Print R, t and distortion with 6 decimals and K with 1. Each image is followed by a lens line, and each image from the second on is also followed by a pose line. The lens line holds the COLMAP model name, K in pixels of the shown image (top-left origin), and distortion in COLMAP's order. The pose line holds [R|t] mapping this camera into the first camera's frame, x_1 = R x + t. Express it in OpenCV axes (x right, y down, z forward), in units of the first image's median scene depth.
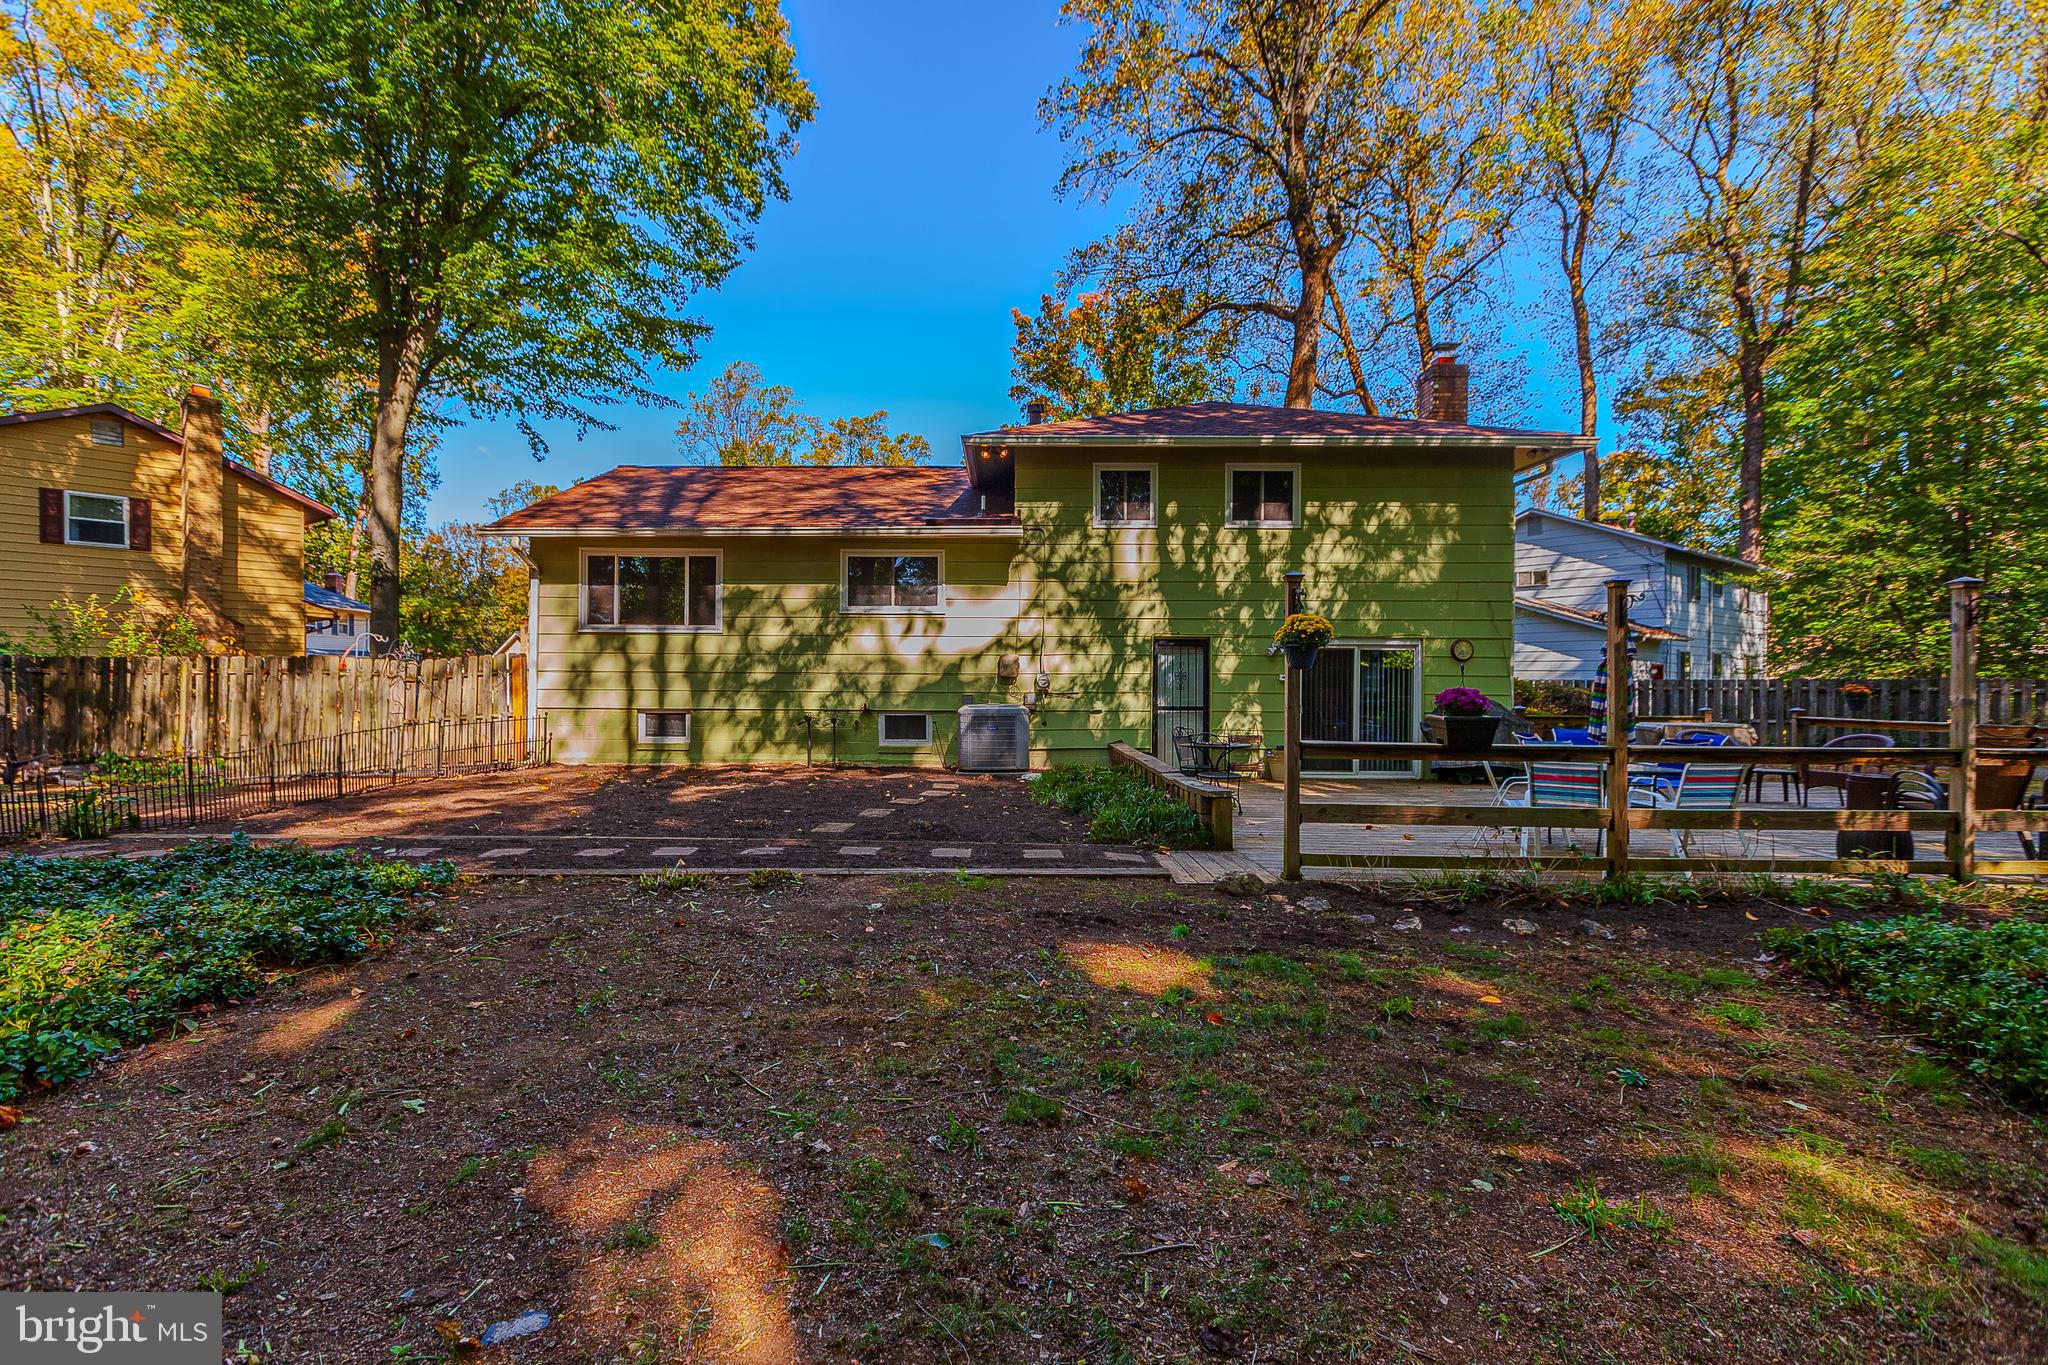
lens RADIAL K [[919.5, 0, 966.3], [0, 919.5, 690.0], [0, 0, 1]] dist [0.002556, -0.000025]
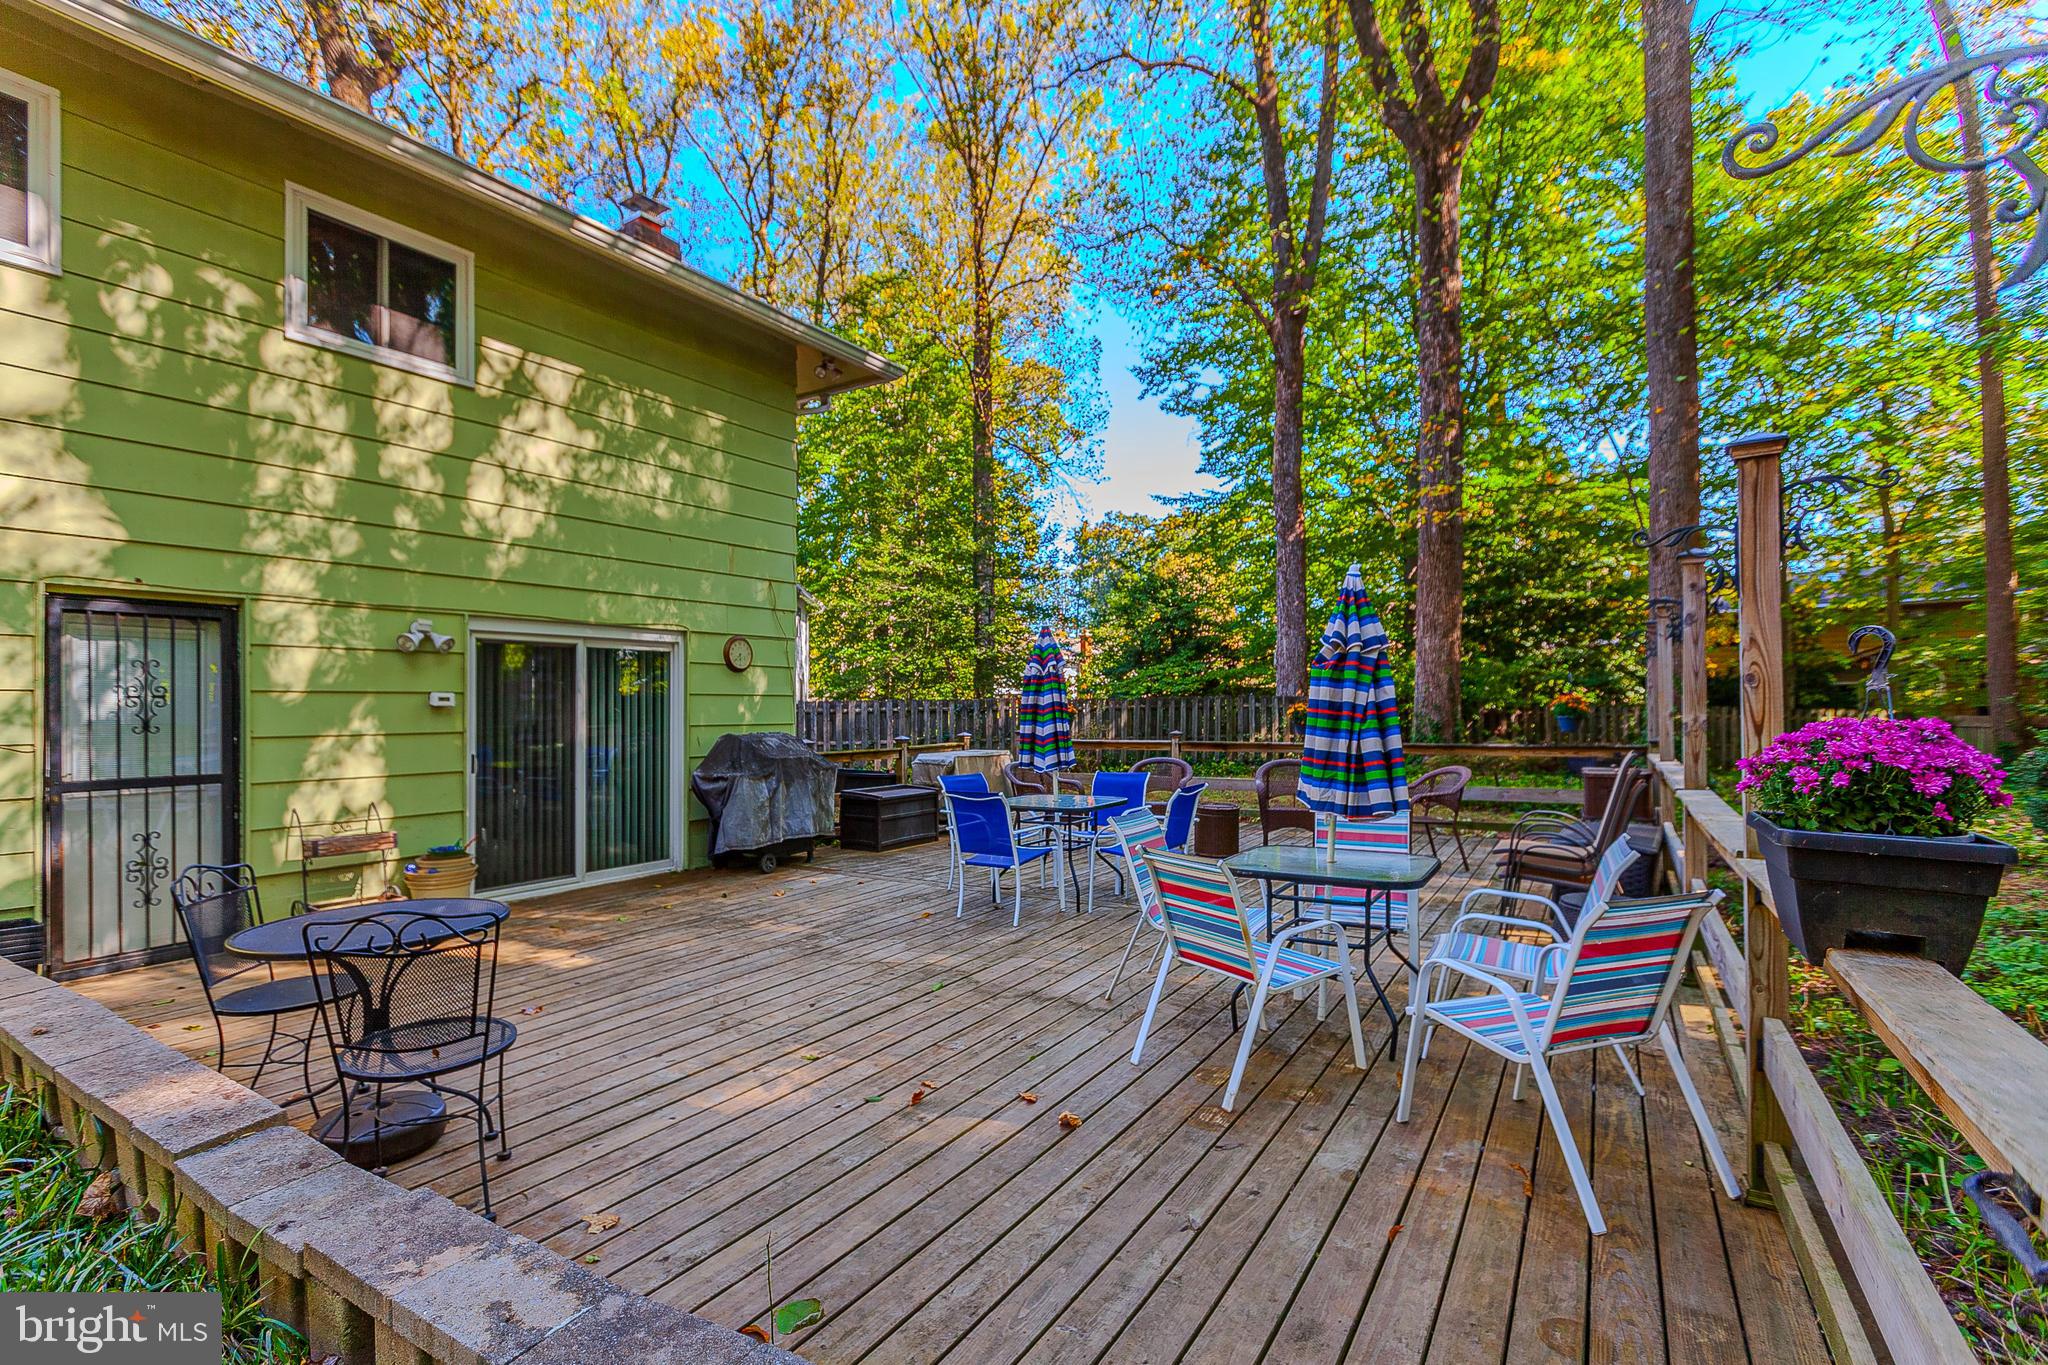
lens RADIAL K [[938.0, 0, 1025.9], [0, 938.0, 694.7], [0, 0, 1]] dist [-0.002028, -0.000921]
pose [[0.512217, -0.000516, 0.858856, 0.089752], [0.016807, 0.999814, -0.009423, -0.006459], [-0.858691, 0.019262, 0.512131, 0.498197]]
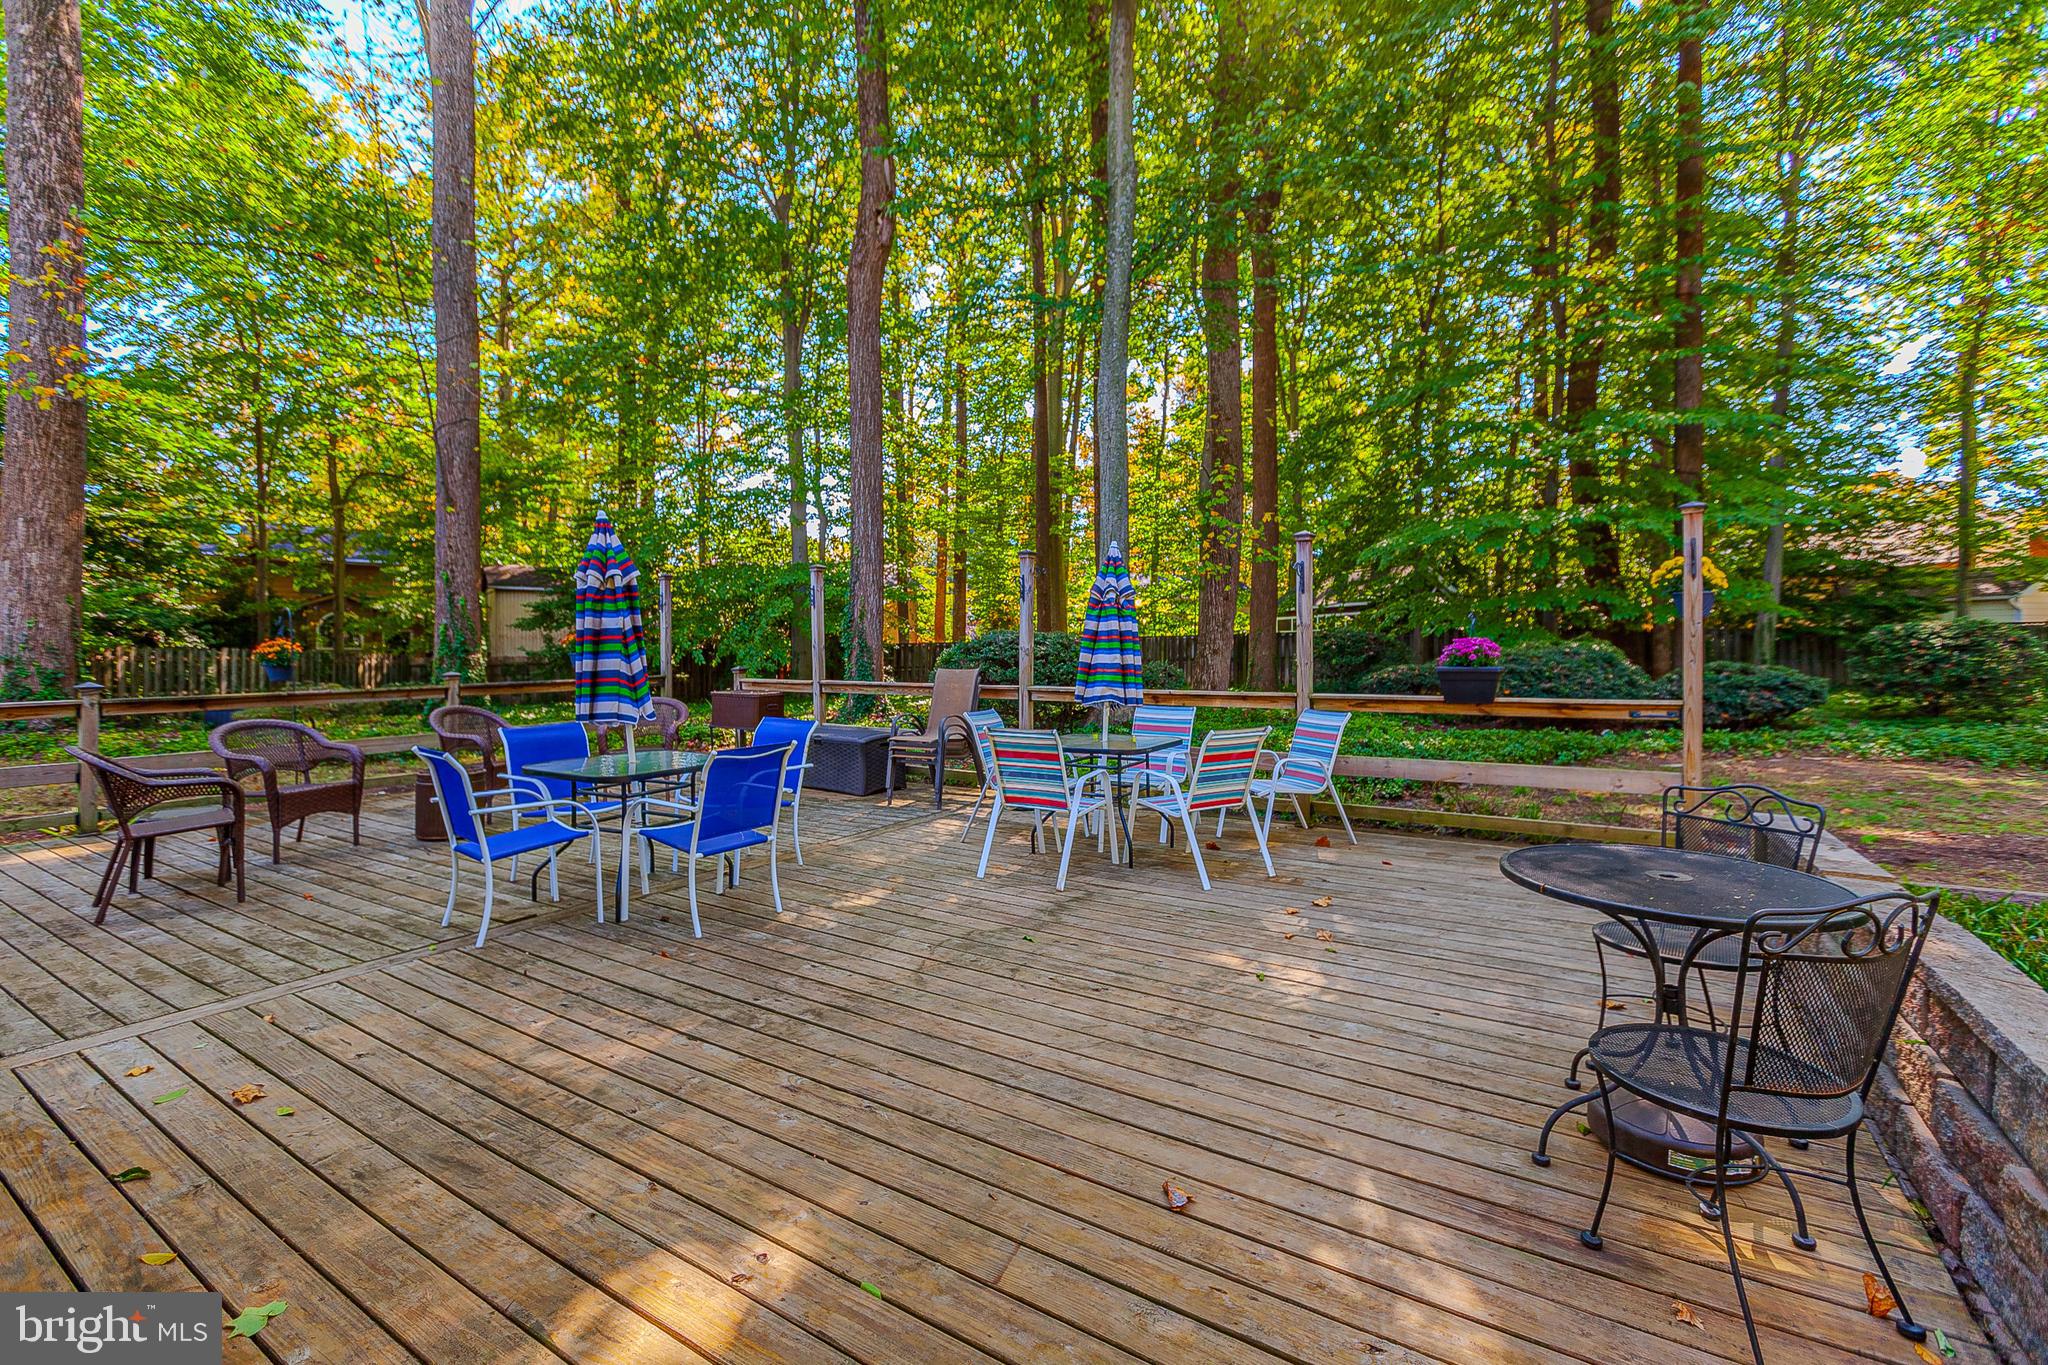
lens RADIAL K [[893.0, 0, 998.2], [0, 893.0, 686.4], [0, 0, 1]] dist [0.002696, -0.000453]
pose [[-0.854489, -0.040178, 0.517913, 0.221996], [-0.008554, 0.997958, 0.063305, -0.006844], [-0.519399, 0.049663, -0.853088, 0.948234]]
